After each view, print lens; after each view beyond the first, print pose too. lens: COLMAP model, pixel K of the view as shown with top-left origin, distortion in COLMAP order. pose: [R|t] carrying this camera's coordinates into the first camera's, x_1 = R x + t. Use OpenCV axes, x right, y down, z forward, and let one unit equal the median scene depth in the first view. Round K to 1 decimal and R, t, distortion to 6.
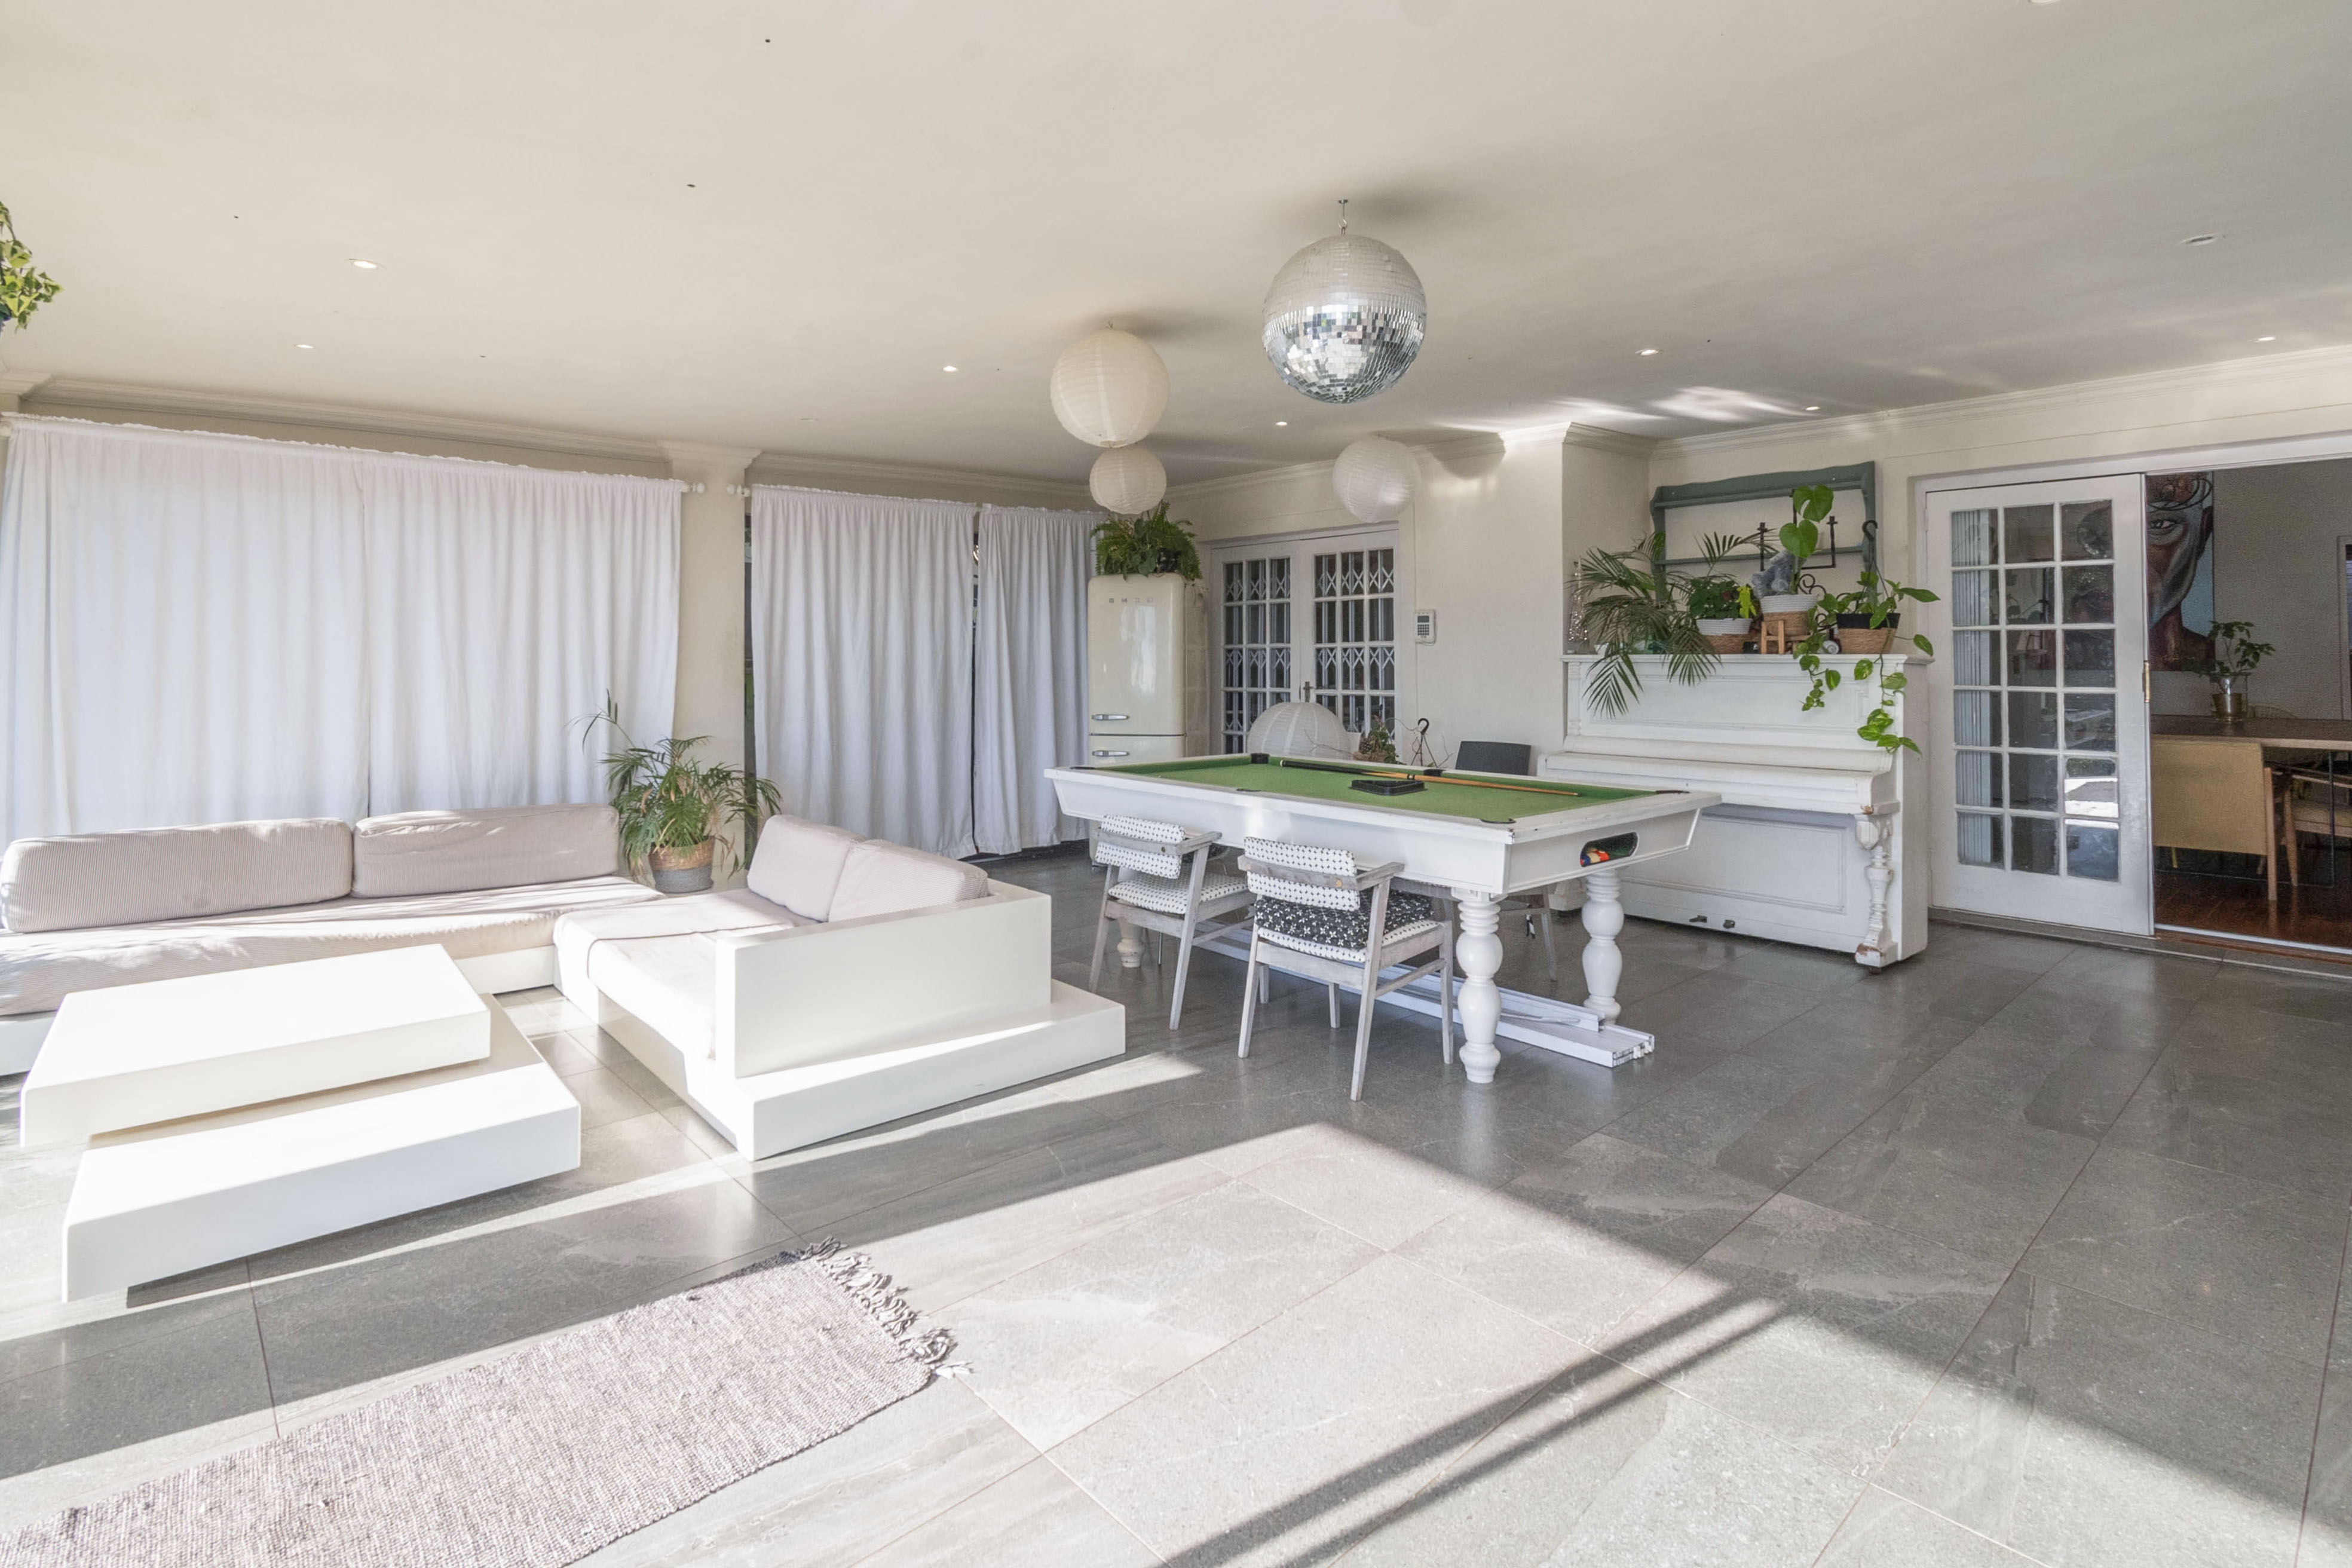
lens RADIAL K [[1146.1, 0, 1177.6], [0, 1146.1, 674.2], [0, 0, 1]] dist [-0.010671, -0.000462]
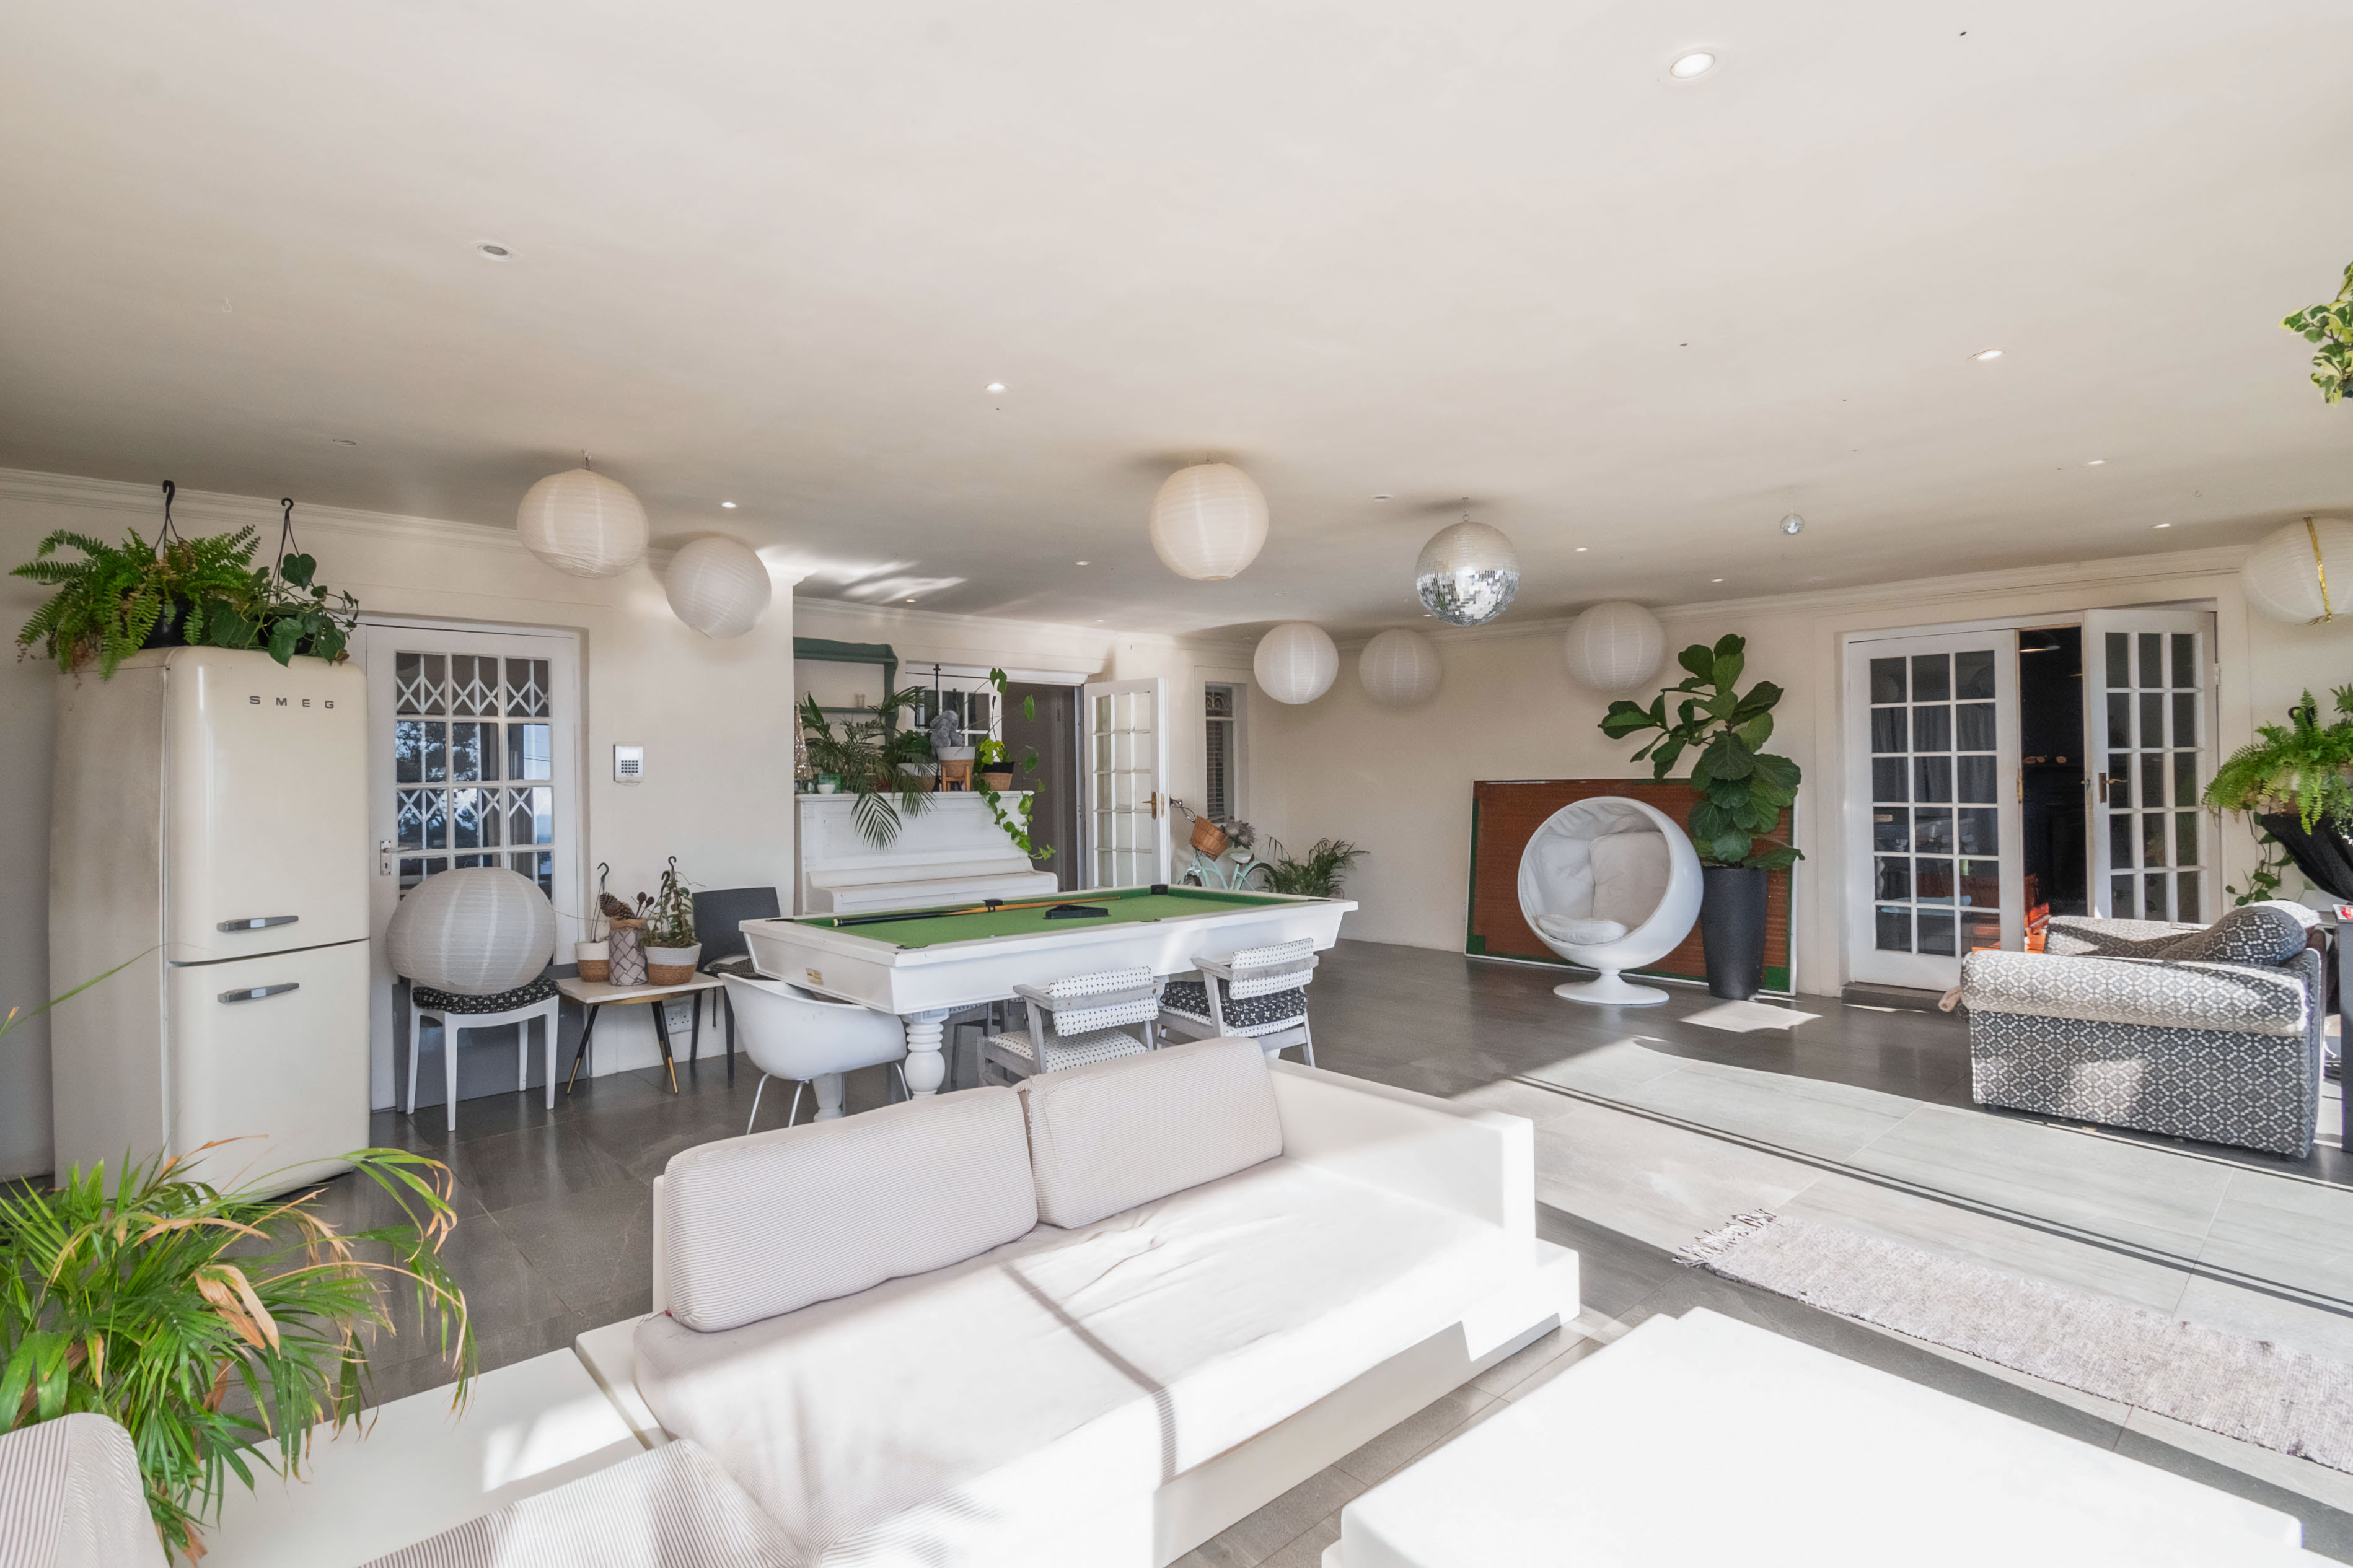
lens RADIAL K [[1117.9, 0, 1176.5], [0, 1117.9, 784.0], [0, 0, 1]] dist [0.018702, -0.010422]
pose [[-0.016847, 0.001835, 0.999856, -1.098953], [0.026841, 0.999639, -0.001383, -0.025584], [-0.999498, 0.026813, -0.016890, 1.122284]]
